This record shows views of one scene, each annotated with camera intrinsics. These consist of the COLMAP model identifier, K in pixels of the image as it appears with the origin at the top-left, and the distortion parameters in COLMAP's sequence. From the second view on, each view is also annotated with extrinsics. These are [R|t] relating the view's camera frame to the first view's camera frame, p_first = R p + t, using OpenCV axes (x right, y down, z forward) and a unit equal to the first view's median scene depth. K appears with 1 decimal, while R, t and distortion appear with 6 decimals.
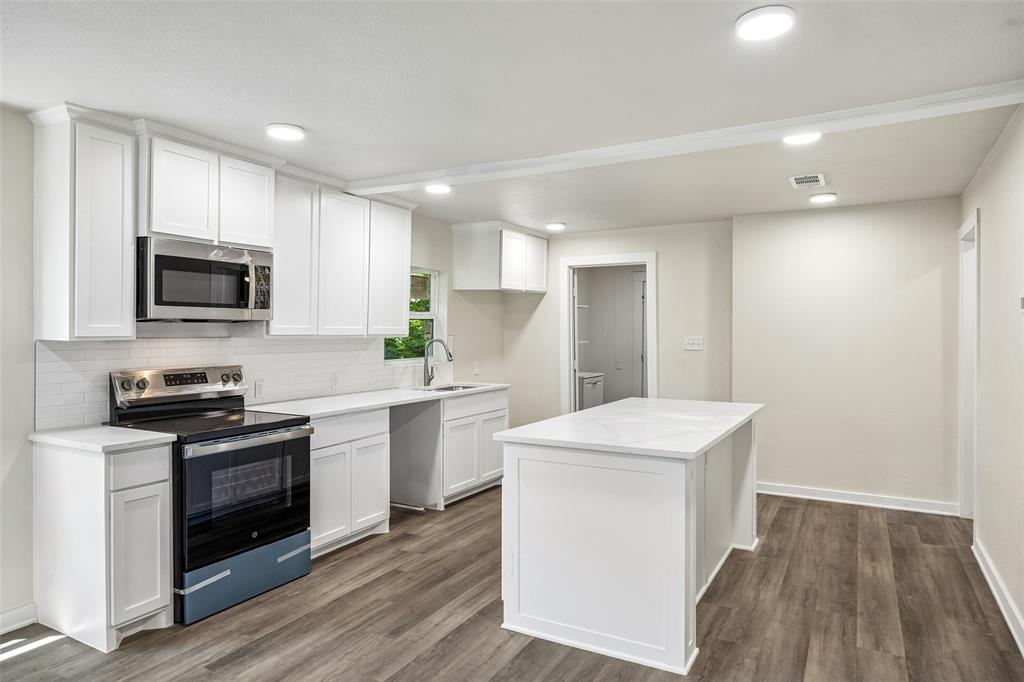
lens RADIAL K [[632.7, 0, 510.8], [0, 632.7, 335.8], [0, 0, 1]] dist [-0.003317, -0.000217]
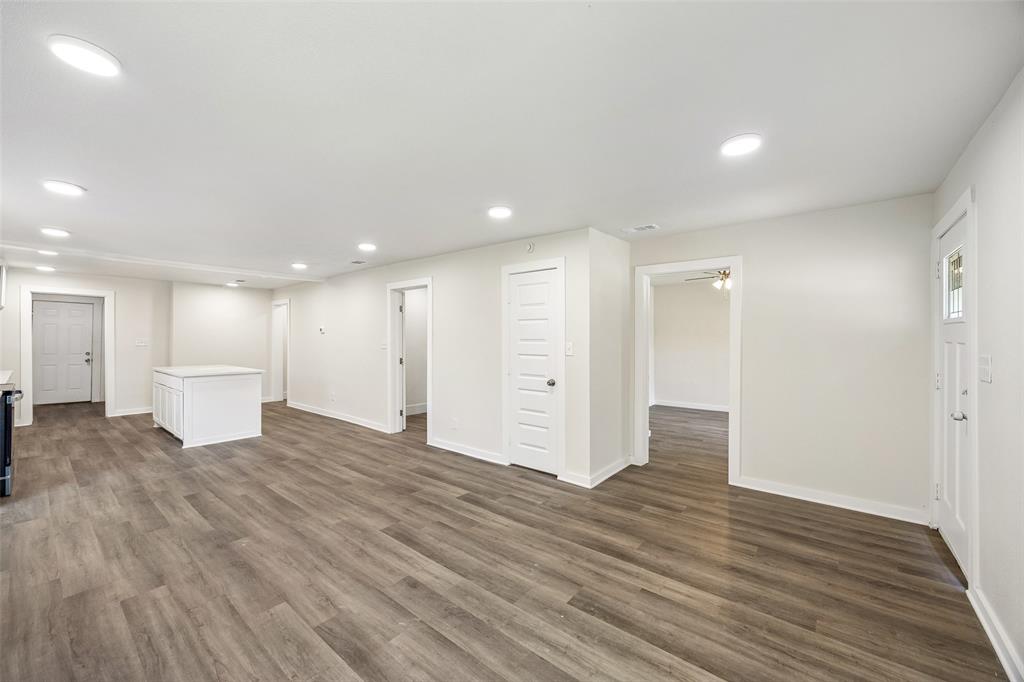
lens RADIAL K [[397.4, 0, 512.0], [0, 397.4, 341.0], [0, 0, 1]] dist [-0.002274, -0.000333]
pose [[0.182389, -0.000552, 0.983226, -1.137580], [0.000597, 1.000000, 0.000451, 0.014141], [-0.983226, 0.000505, 0.182389, -0.526140]]
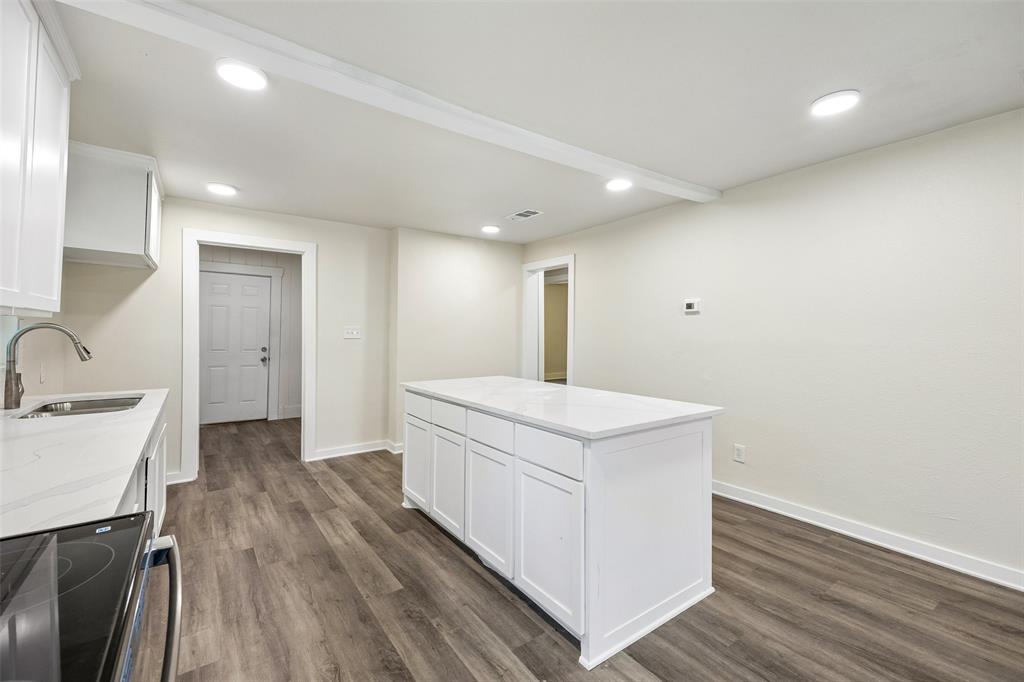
lens RADIAL K [[430.2, 0, 516.3], [0, 430.2, 328.5], [0, 0, 1]] dist [0.018249, -0.000160]
pose [[0.416393, 0.010007, 0.909130, -0.467530], [-0.000411, 0.999941, -0.010819, 0.022110], [-0.909185, 0.004131, 0.416373, 0.696881]]
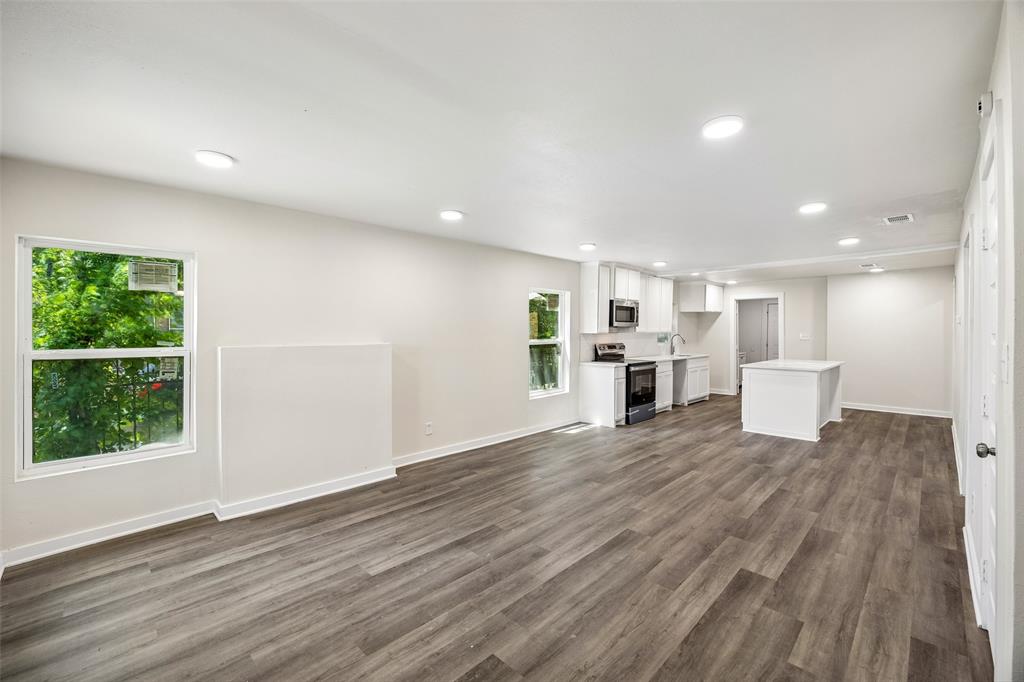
lens RADIAL K [[421.3, 0, 513.9], [0, 421.3, 336.4], [0, 0, 1]] dist [-0.015142, 0.000110]
pose [[0.959995, 0.001867, -0.280010, -0.402782], [-0.000840, 0.999992, 0.003786, 0.012837], [0.280015, -0.003400, 0.959990, -0.964817]]
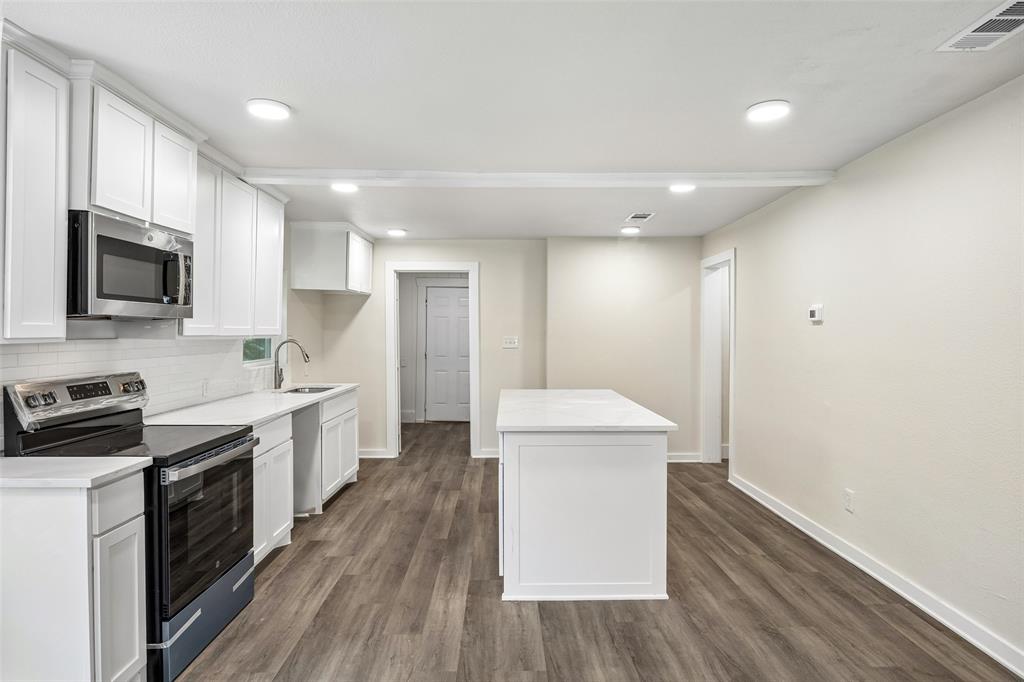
lens RADIAL K [[585.6, 0, 514.2], [0, 585.6, 341.8], [0, 0, 1]] dist [-0.006353, -0.000666]
pose [[0.866137, -0.006410, 0.499765, -0.414063], [0.001324, 0.999944, 0.010530, -0.000703], [-0.499804, -0.008459, 0.866097, 0.089765]]
